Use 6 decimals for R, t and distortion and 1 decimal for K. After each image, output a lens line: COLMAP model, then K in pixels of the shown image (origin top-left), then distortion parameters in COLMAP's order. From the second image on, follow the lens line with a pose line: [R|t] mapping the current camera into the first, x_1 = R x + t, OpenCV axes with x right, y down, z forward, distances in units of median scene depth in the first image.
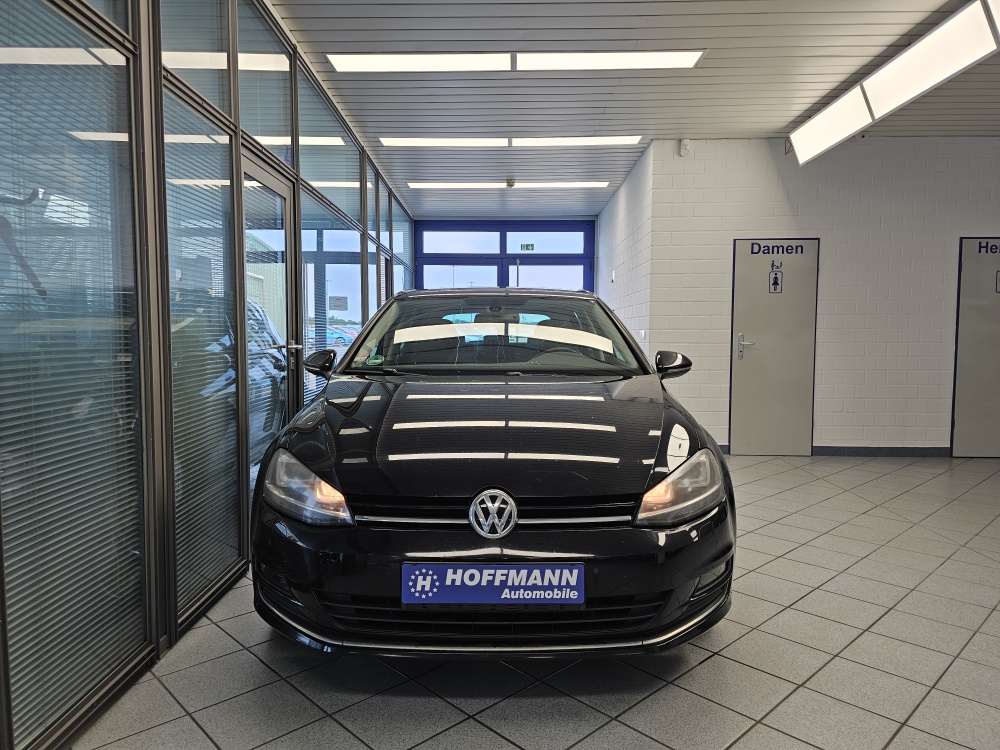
lens RADIAL K [[675.3, 0, 491.3], [0, 675.3, 416.4], [0, 0, 1]] dist [0.051543, -0.054495]
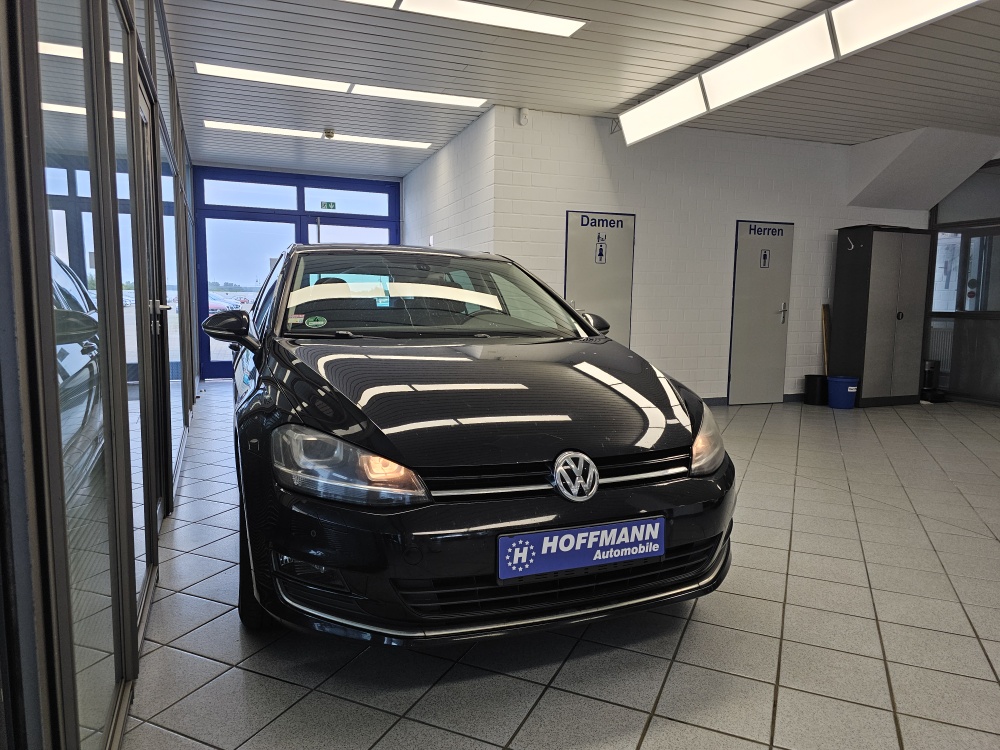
lens RADIAL K [[675.3, 0, 496.6], [0, 675.3, 415.1], [0, 0, 1]] dist [0.051543, -0.054495]
pose [[0.925084, -0.051852, 0.376206, -0.249717], [0.035587, 0.998112, 0.050060, 0.002369], [-0.378091, -0.032922, 0.925183, 0.080406]]
